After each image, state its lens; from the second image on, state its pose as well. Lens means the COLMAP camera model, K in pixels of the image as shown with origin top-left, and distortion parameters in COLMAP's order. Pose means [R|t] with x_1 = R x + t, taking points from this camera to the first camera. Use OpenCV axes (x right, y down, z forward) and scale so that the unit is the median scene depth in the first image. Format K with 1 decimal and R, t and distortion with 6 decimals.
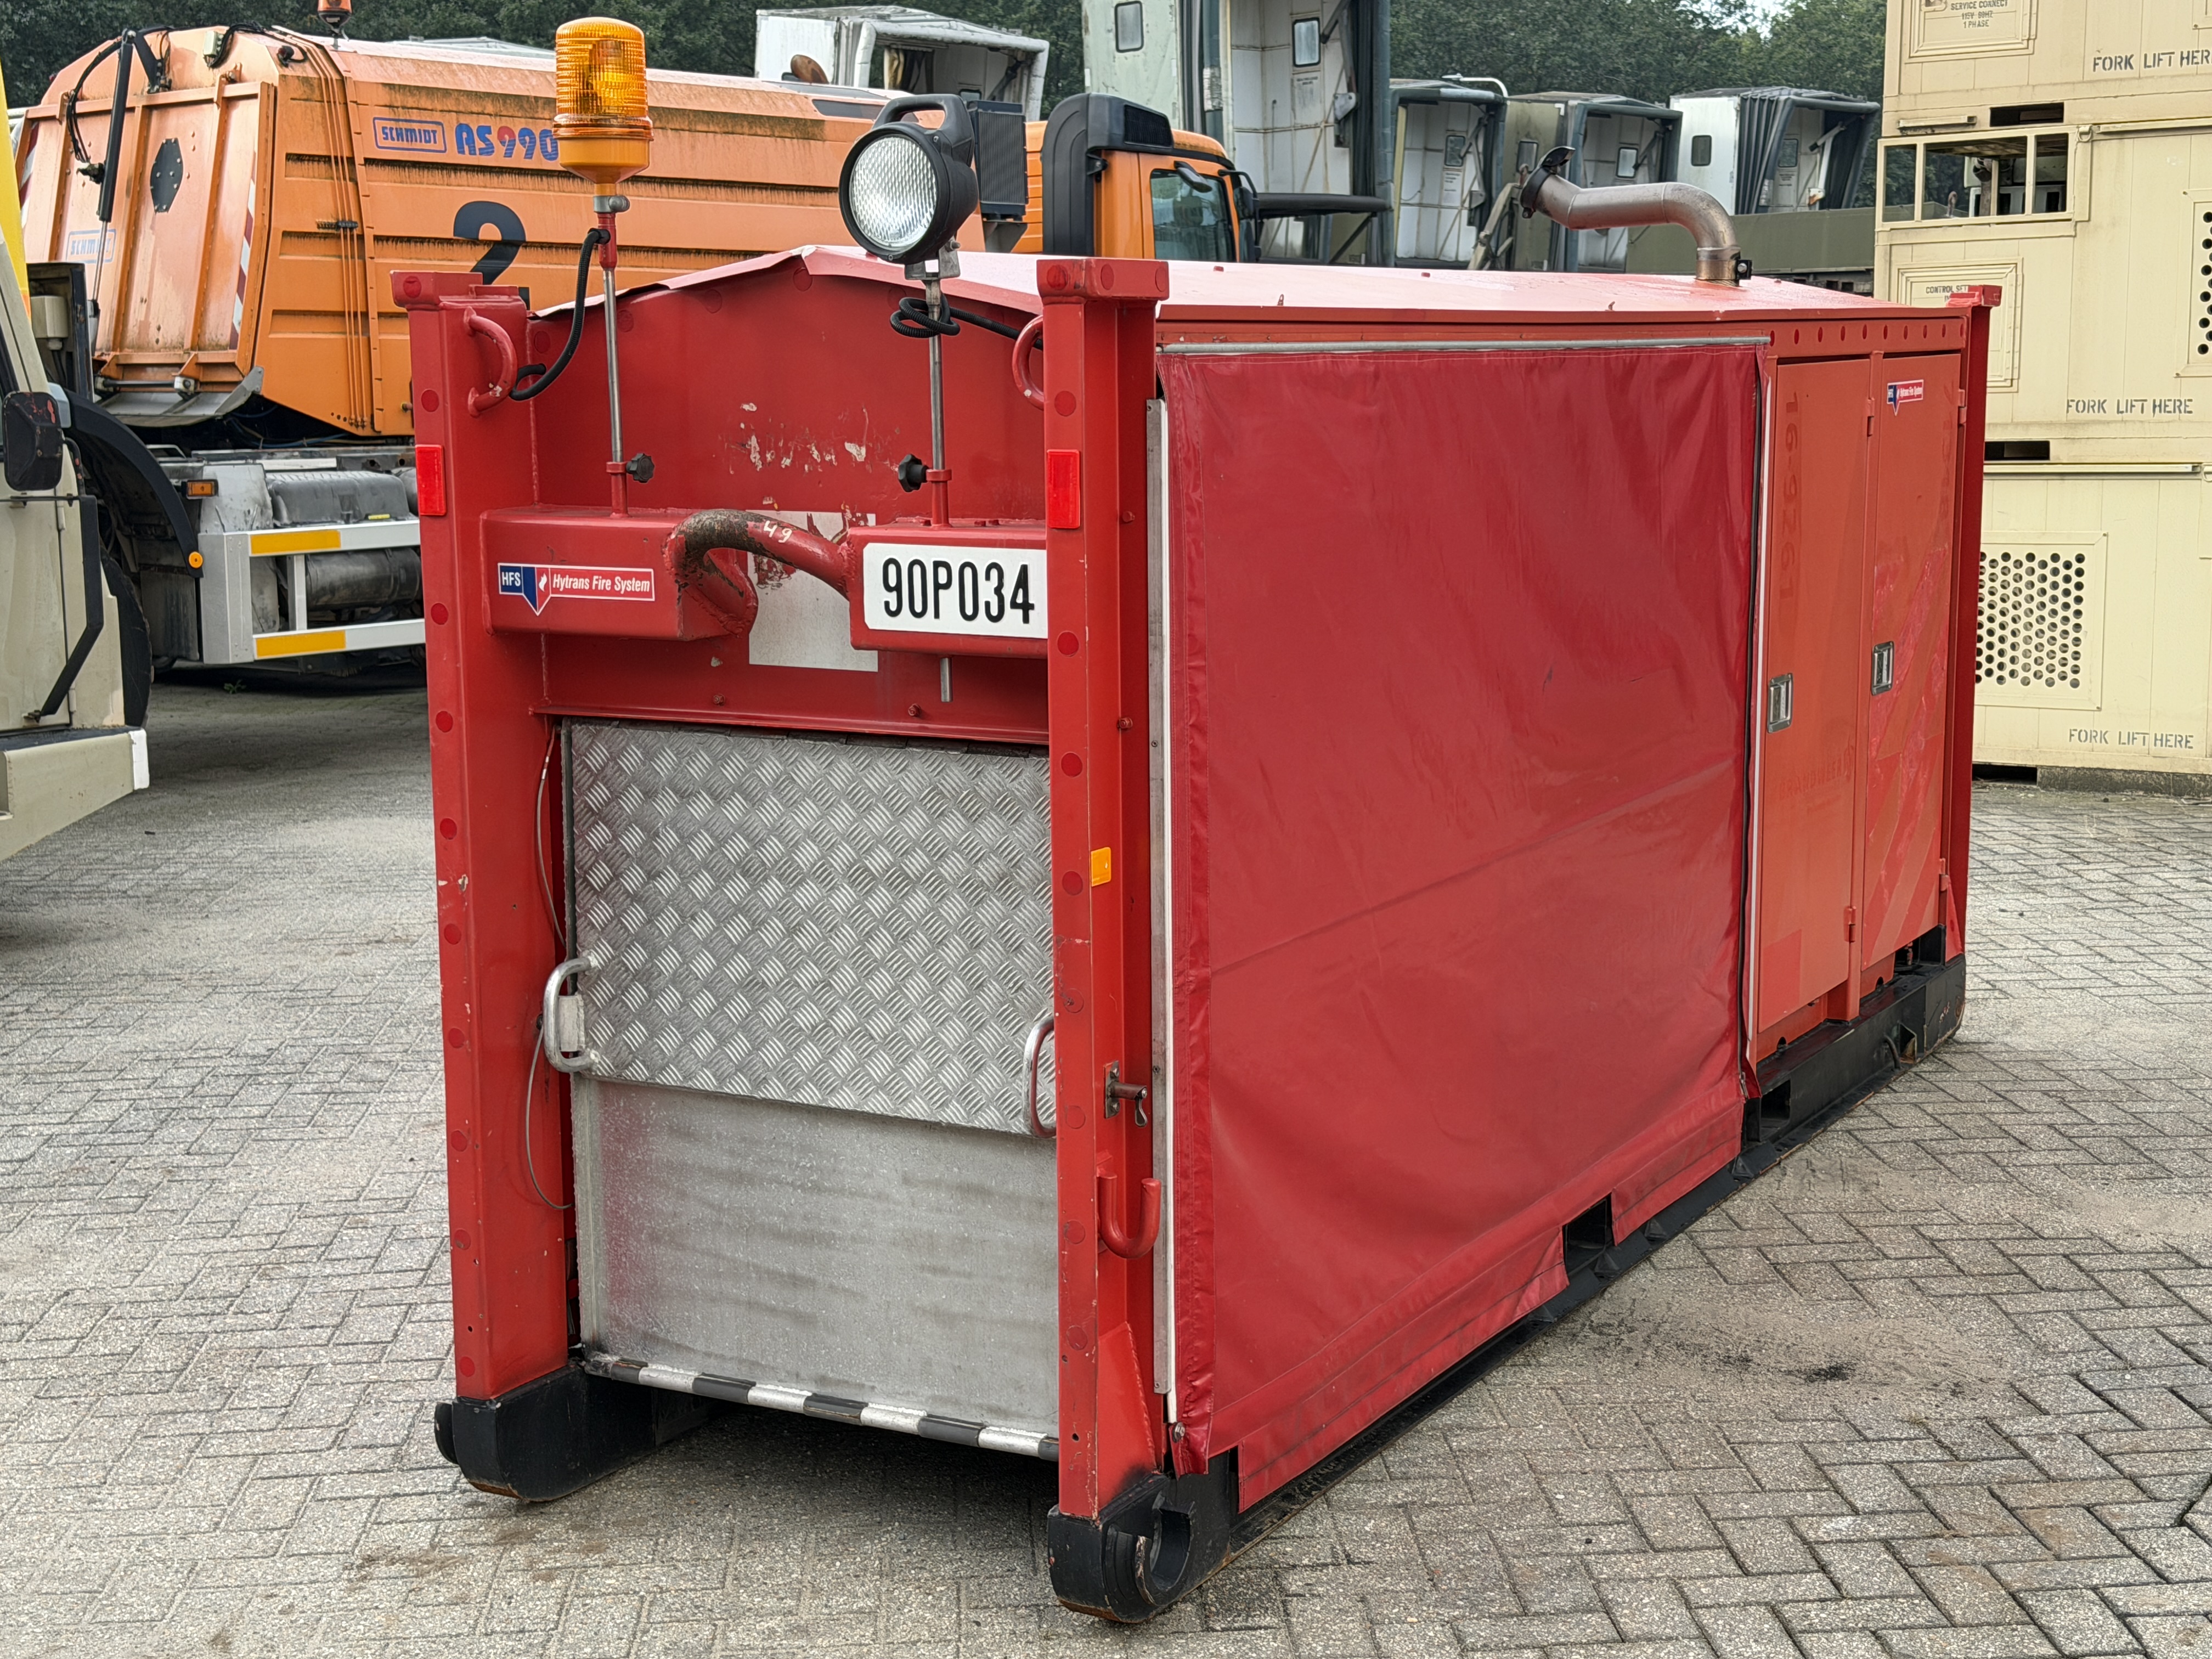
lens RADIAL K [[3172.3, 0, 1104.5], [0, 3172.3, 846.5], [0, 0, 1]] dist [0.120292, 0.000000]
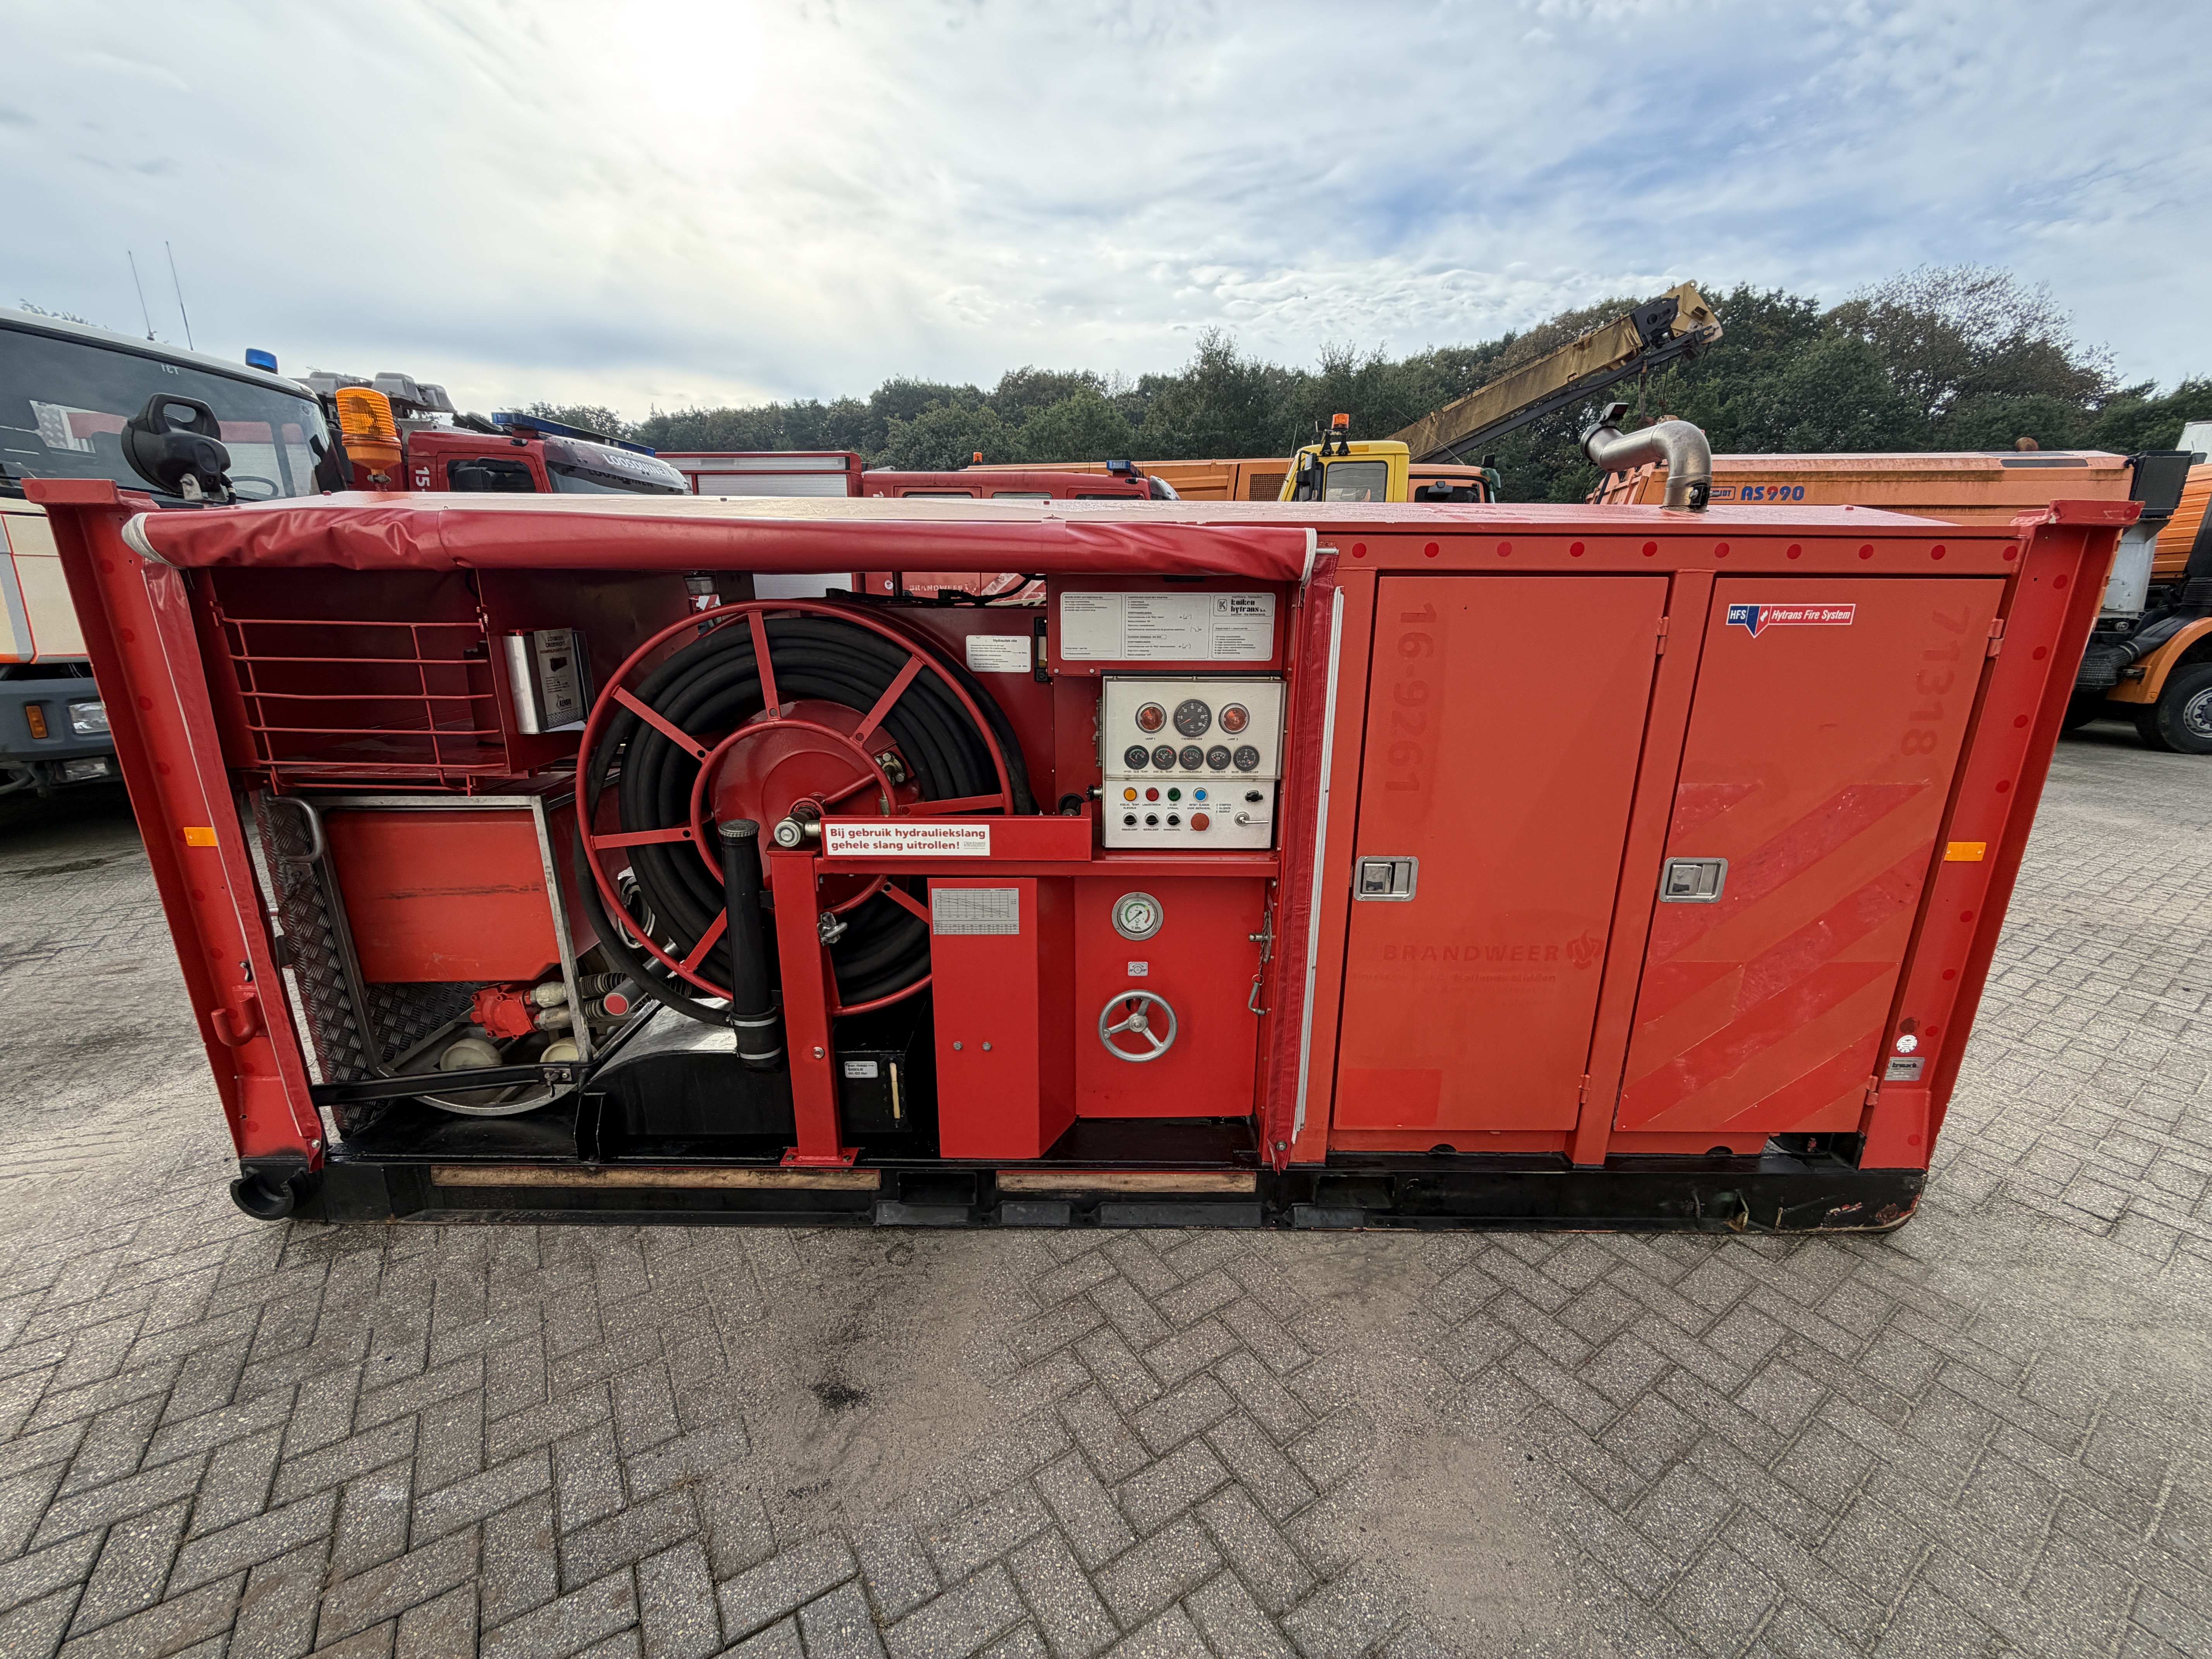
lens RADIAL K [[880.8, 0, 1104.0], [0, 880.8, 828.2], [0, 0, 1]] dist [0.000033, -0.000088]
pose [[0.492272, 0.243062, -0.835817, 0.445946], [-0.149105, 0.969575, 0.194142, -0.115430], [0.857576, 0.029054, 0.513537, 0.790923]]
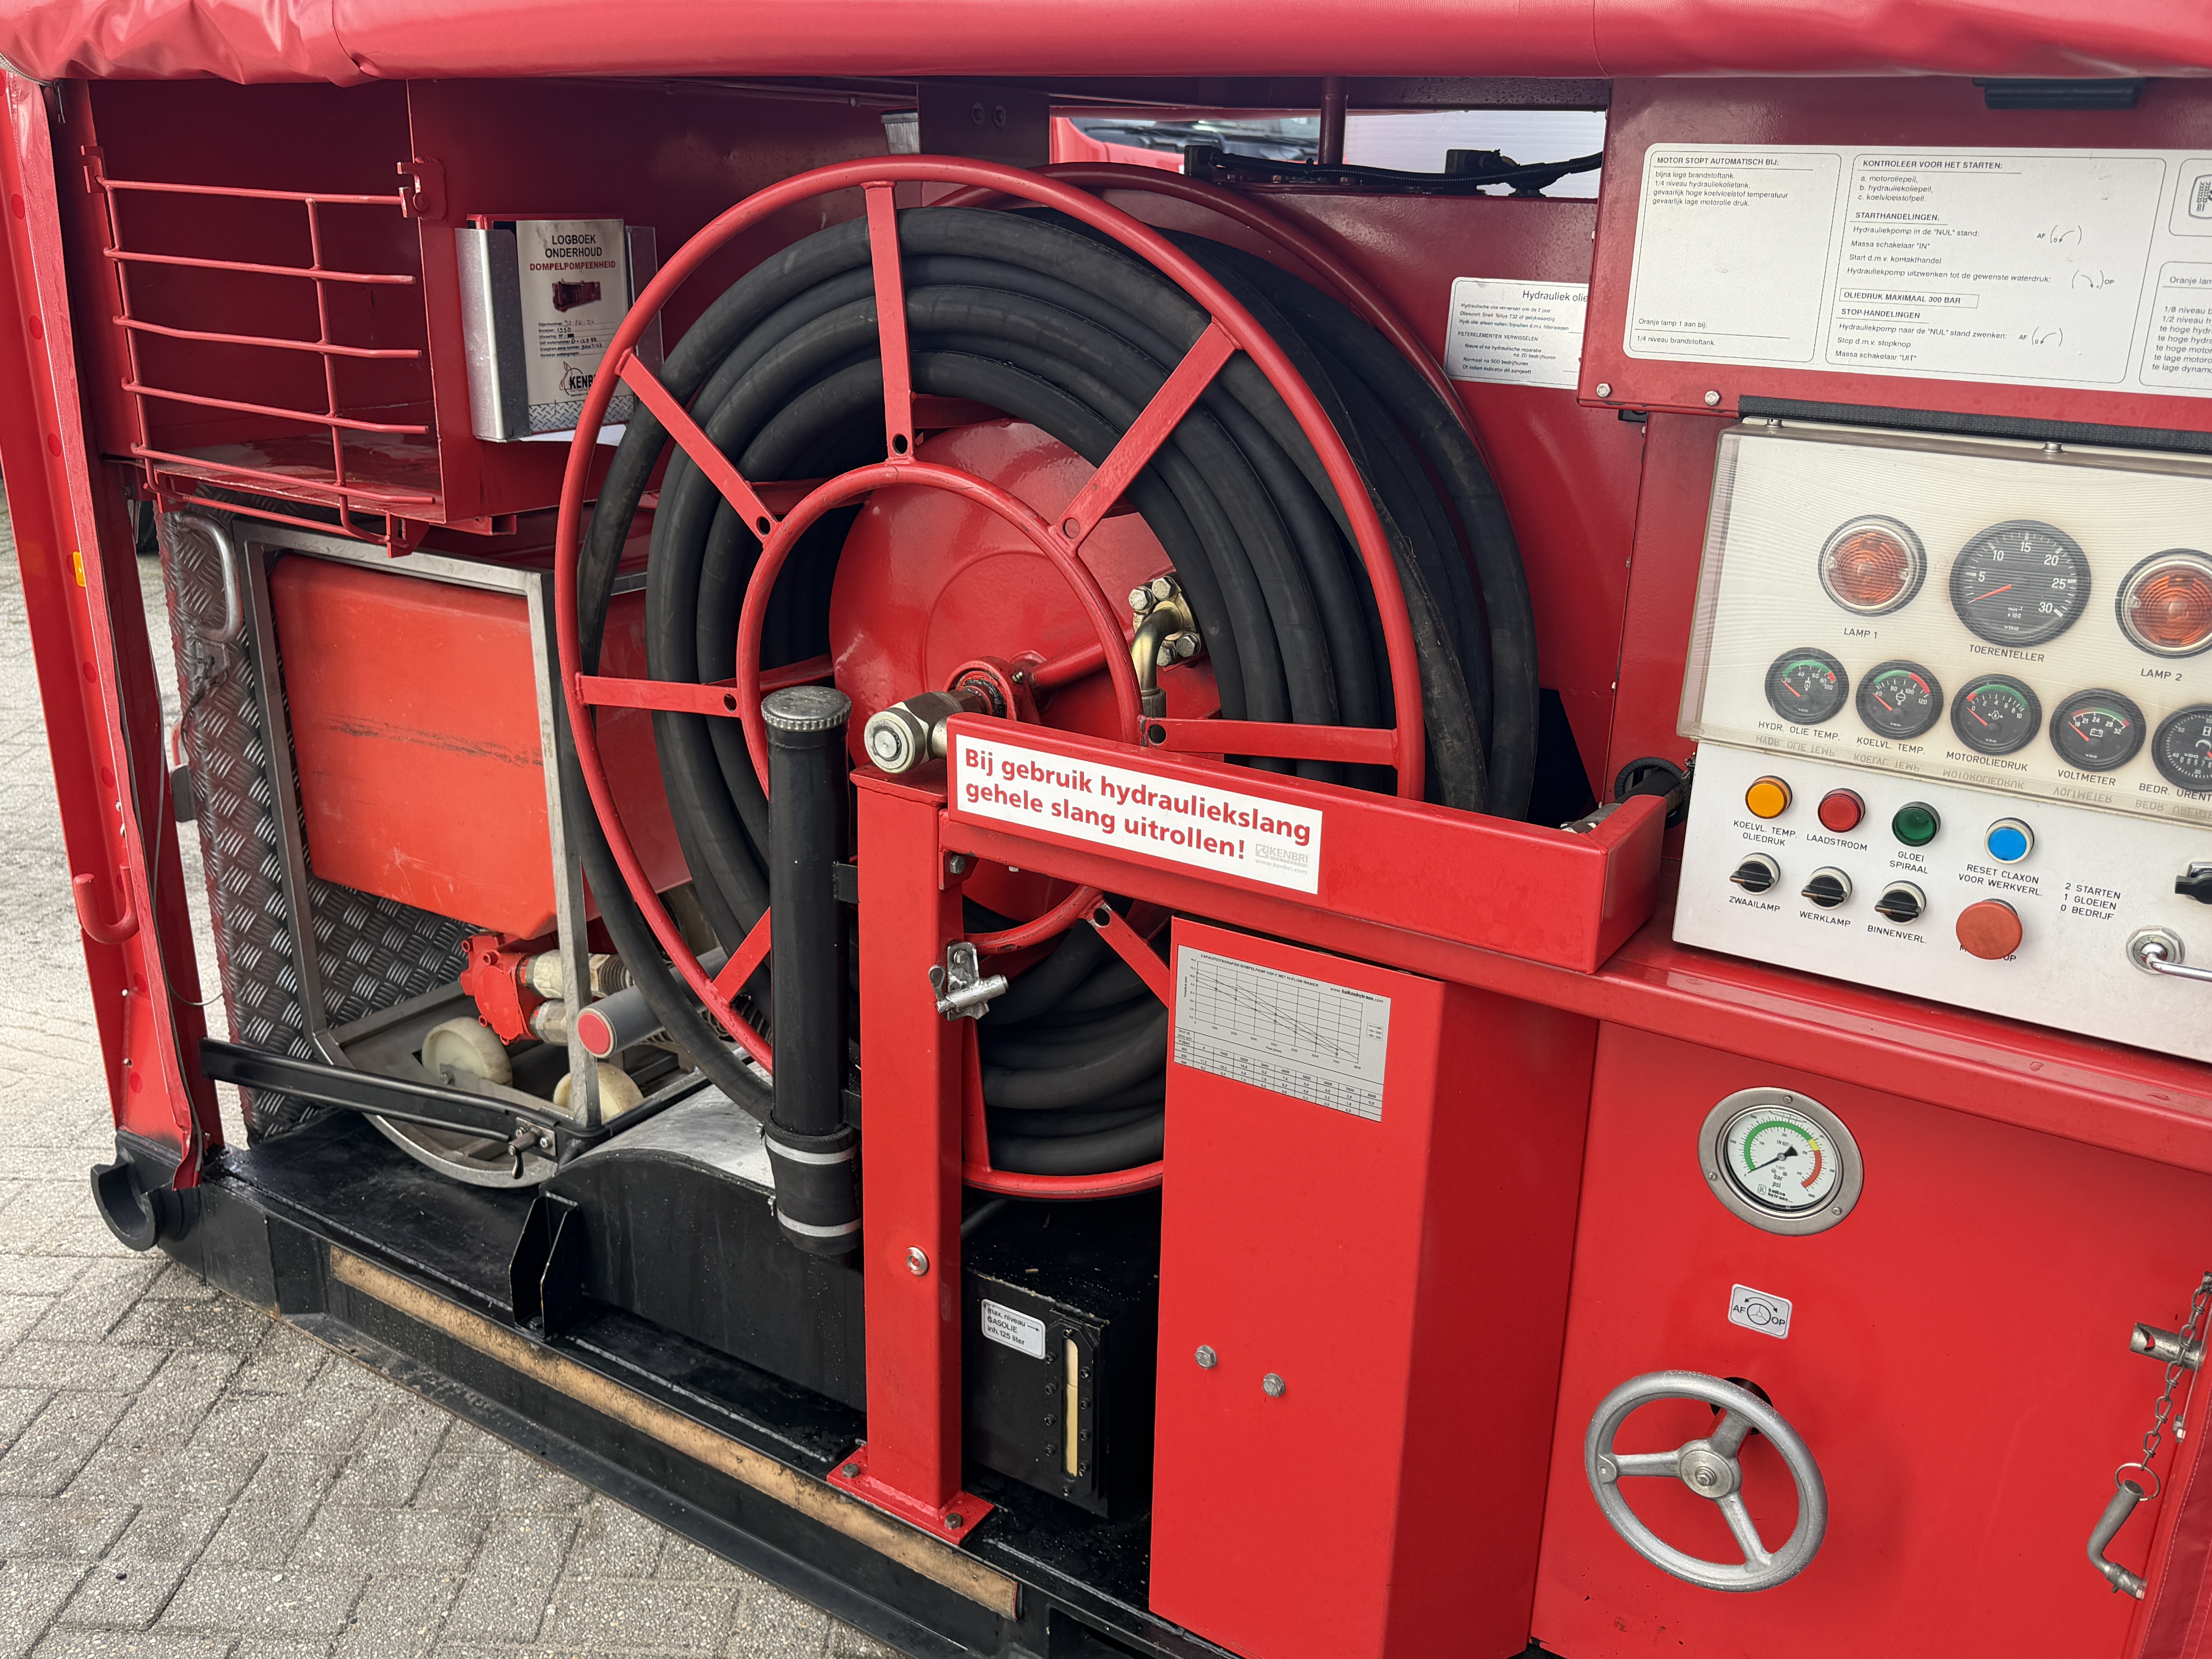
lens RADIAL K [[1871.0, 0, 1108.3], [0, 1871.0, 827.6], [0, 0, 1]] dist [0.049229, -0.070482]
pose [[-0.058554, 0.334719, -0.940497, 0.387600], [-0.182620, 0.922624, 0.339728, -0.124009], [0.981438, 0.191646, 0.007103, 0.892845]]
